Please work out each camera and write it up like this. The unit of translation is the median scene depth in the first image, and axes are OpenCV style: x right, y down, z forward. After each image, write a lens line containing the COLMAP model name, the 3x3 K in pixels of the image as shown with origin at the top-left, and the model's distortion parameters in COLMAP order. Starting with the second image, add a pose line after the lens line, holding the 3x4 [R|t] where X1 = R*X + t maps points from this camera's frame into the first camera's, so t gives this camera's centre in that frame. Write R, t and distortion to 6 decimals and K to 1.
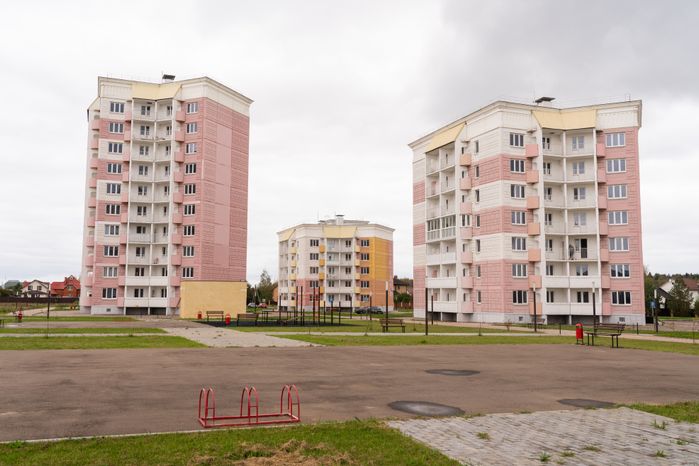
lens RADIAL K [[667.6, 0, 349.5], [0, 667.6, 233.0], [0, 0, 1]] dist [0.050907, -0.002724]
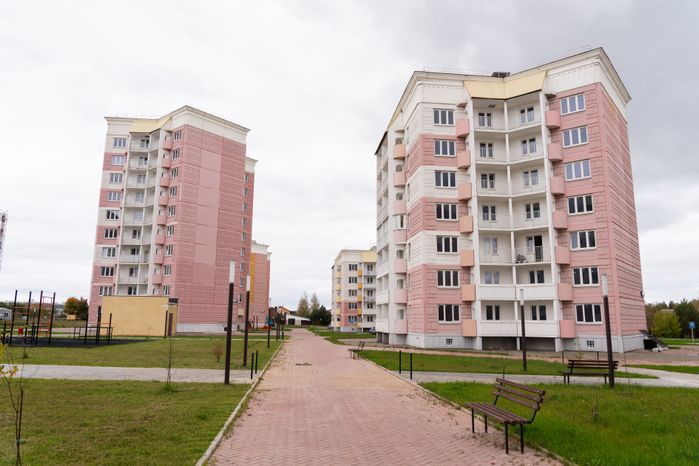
lens RADIAL K [[513.3, 0, 337.4], [0, 513.3, 230.1], [0, 0, 1]] dist [-0.023302, 0.003402]
pose [[0.962235, -0.042416, -0.268897, 0.286104], [0.020552, 0.996286, -0.083612, 0.046128], [0.271445, 0.074928, 0.959533, 0.382425]]
